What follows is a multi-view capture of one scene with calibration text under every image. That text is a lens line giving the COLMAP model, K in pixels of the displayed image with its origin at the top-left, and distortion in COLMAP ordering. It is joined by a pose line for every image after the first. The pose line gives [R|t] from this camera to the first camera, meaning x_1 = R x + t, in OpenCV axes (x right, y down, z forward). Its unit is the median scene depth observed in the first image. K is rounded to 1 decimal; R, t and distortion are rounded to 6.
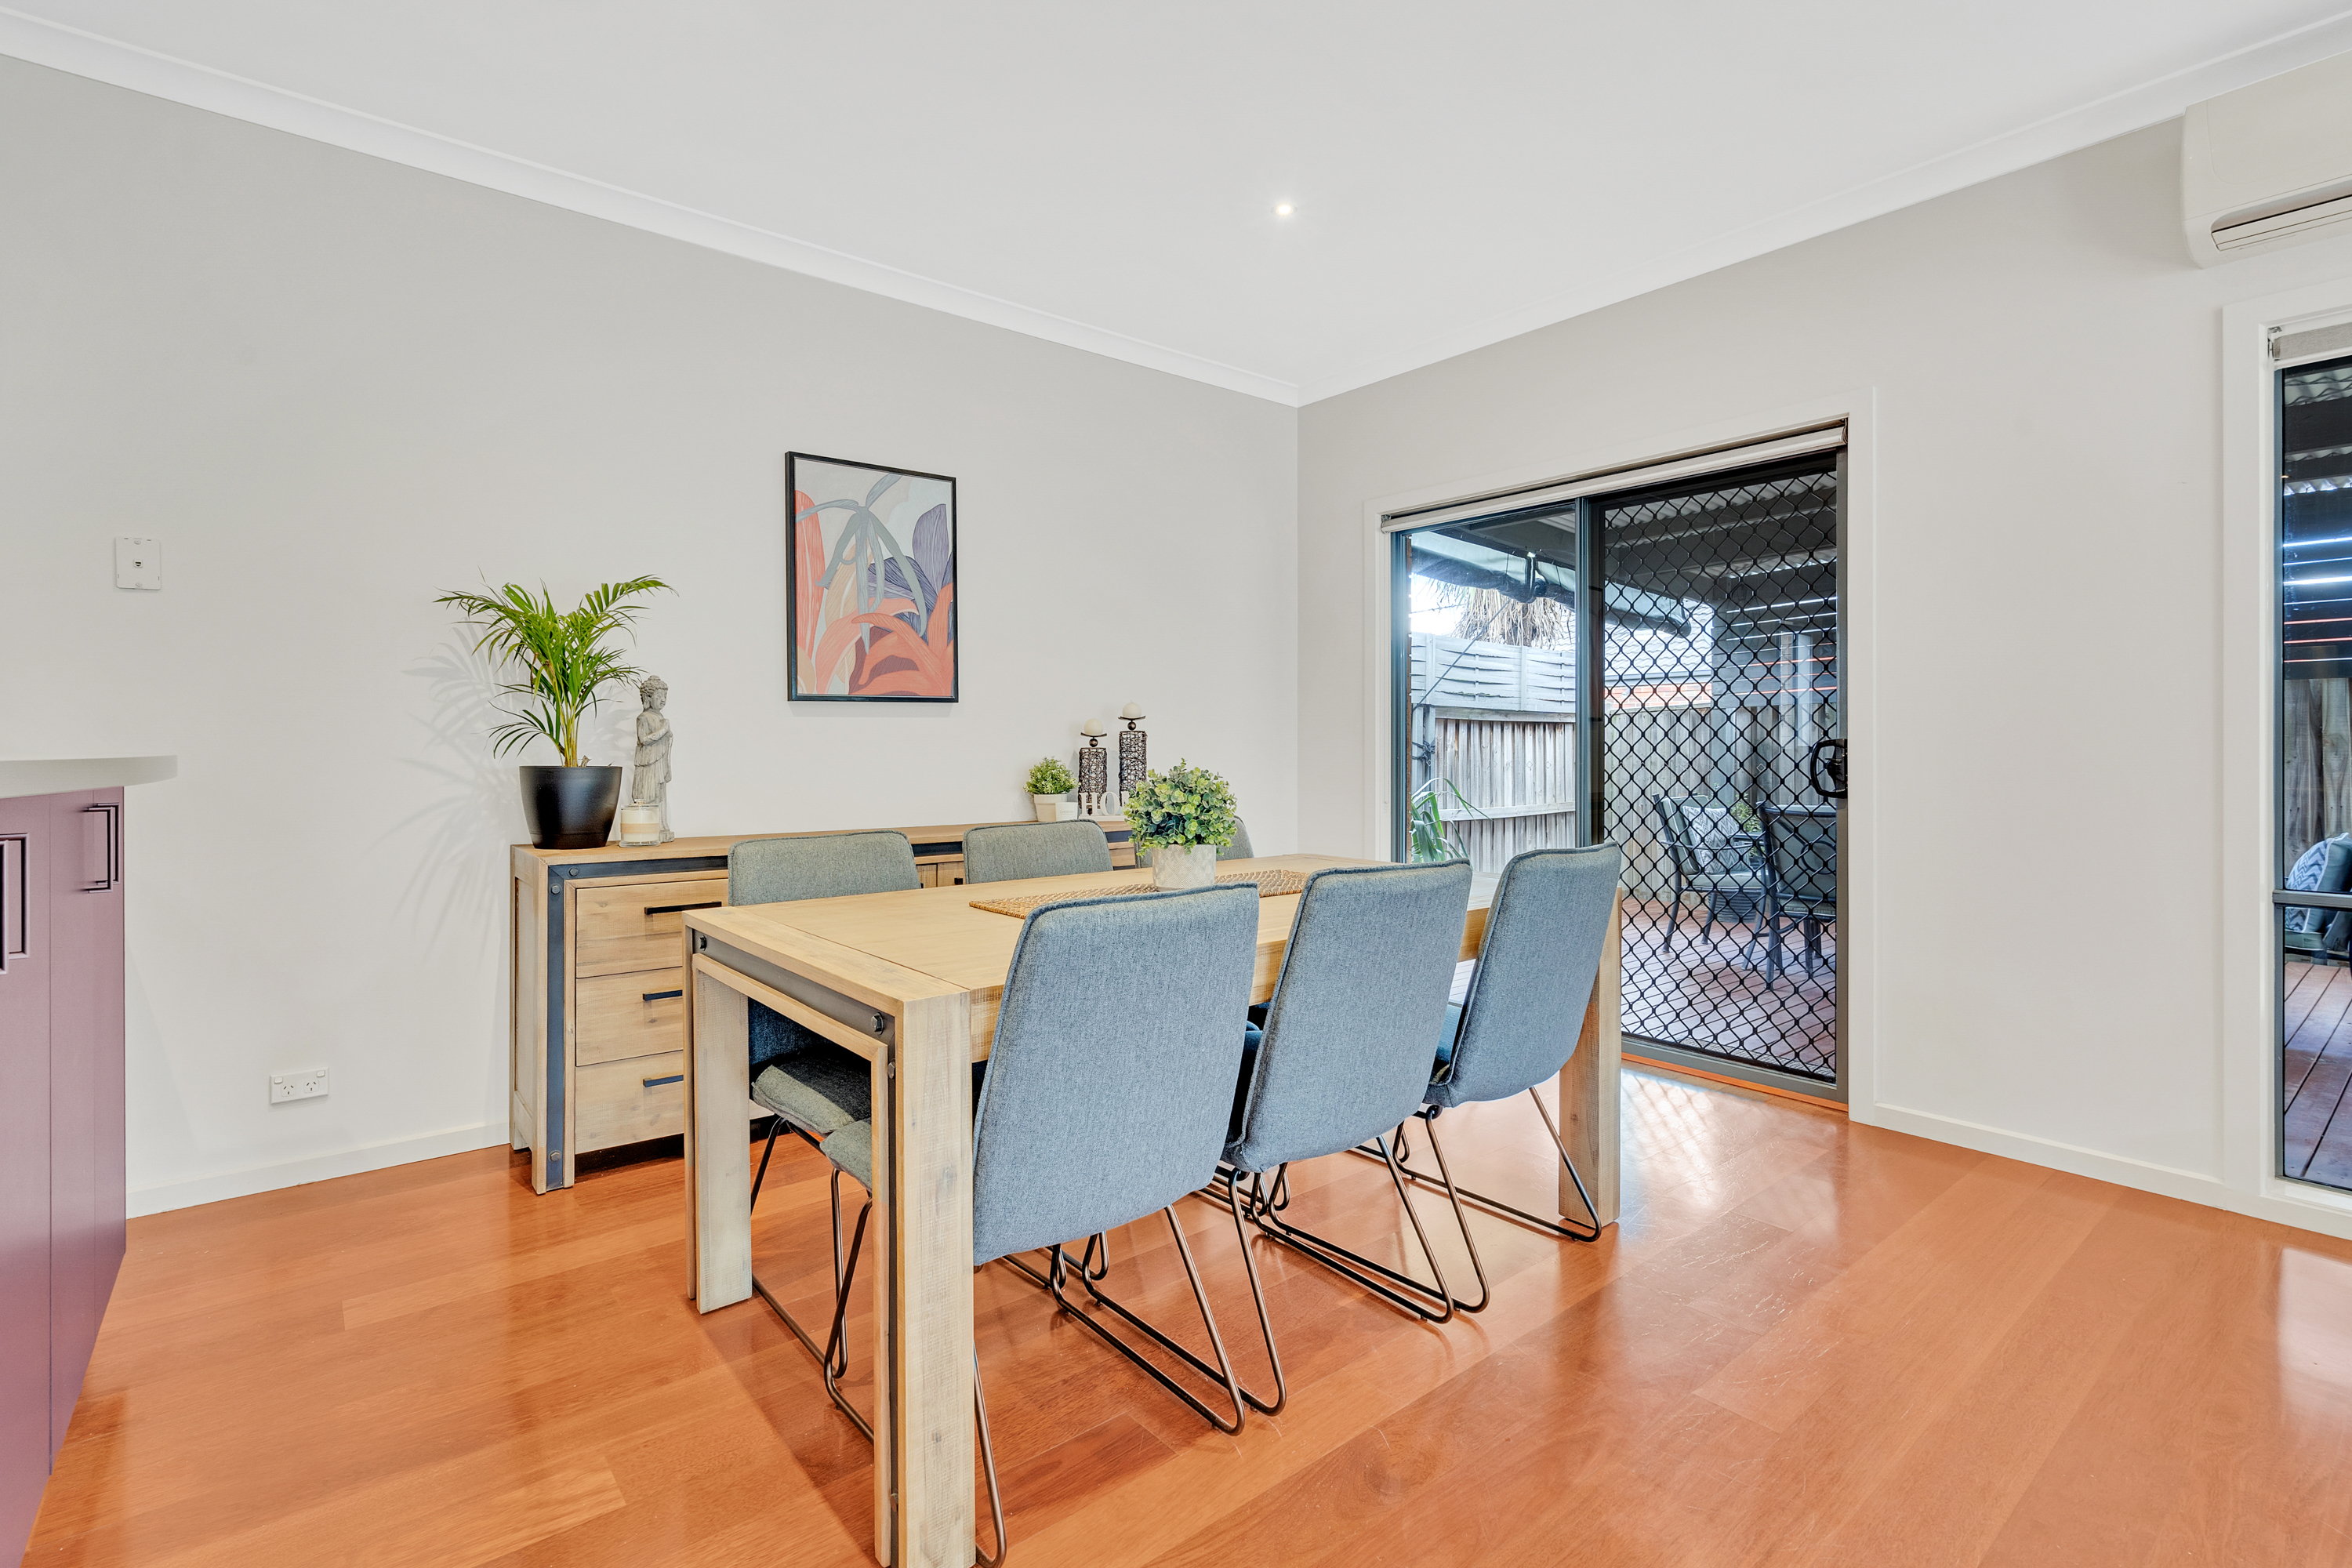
lens RADIAL K [[1086.8, 0, 1176.2], [0, 1086.8, 765.2], [0, 0, 1]] dist [-0.001052, 0.000157]
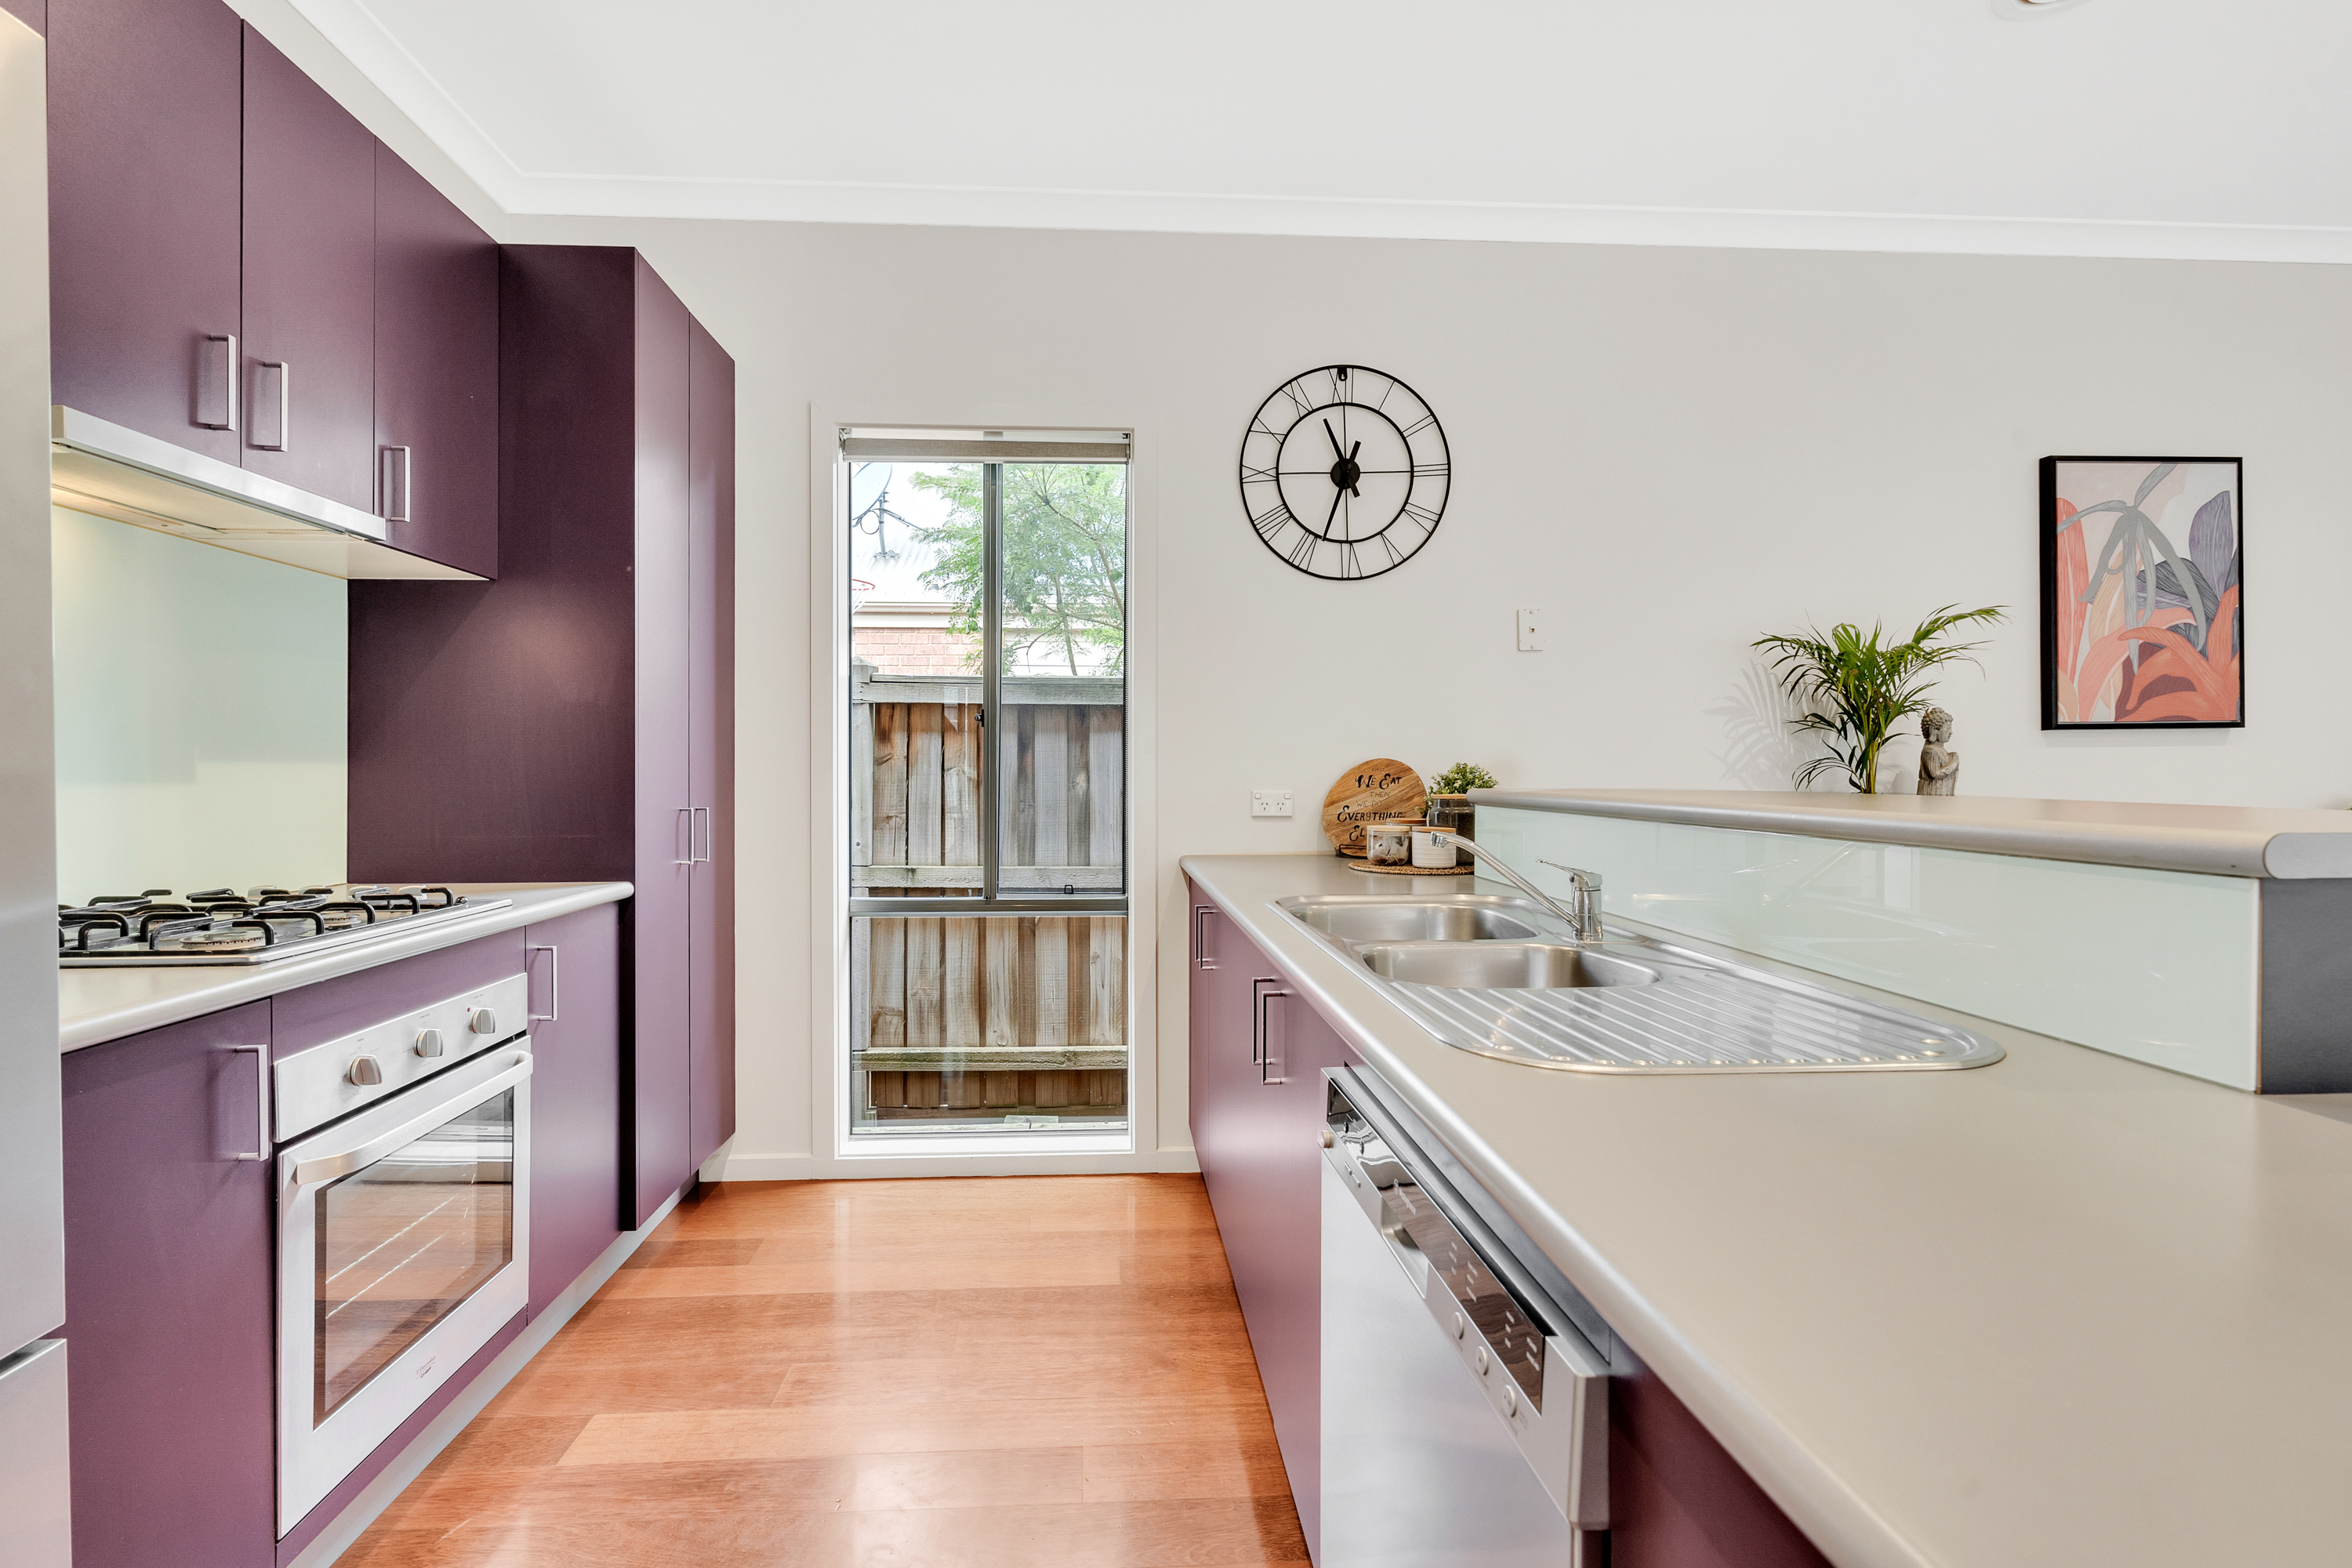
lens RADIAL K [[1086.8, 0, 1172.1], [0, 1086.8, 781.9], [0, 0, 1]] dist [-0.001052, 0.000157]
pose [[0.820309, 0.009312, -0.571845, -0.422725], [-0.010050, 0.999948, 0.001866, -0.009844], [0.571832, 0.004216, 0.820360, -0.161663]]
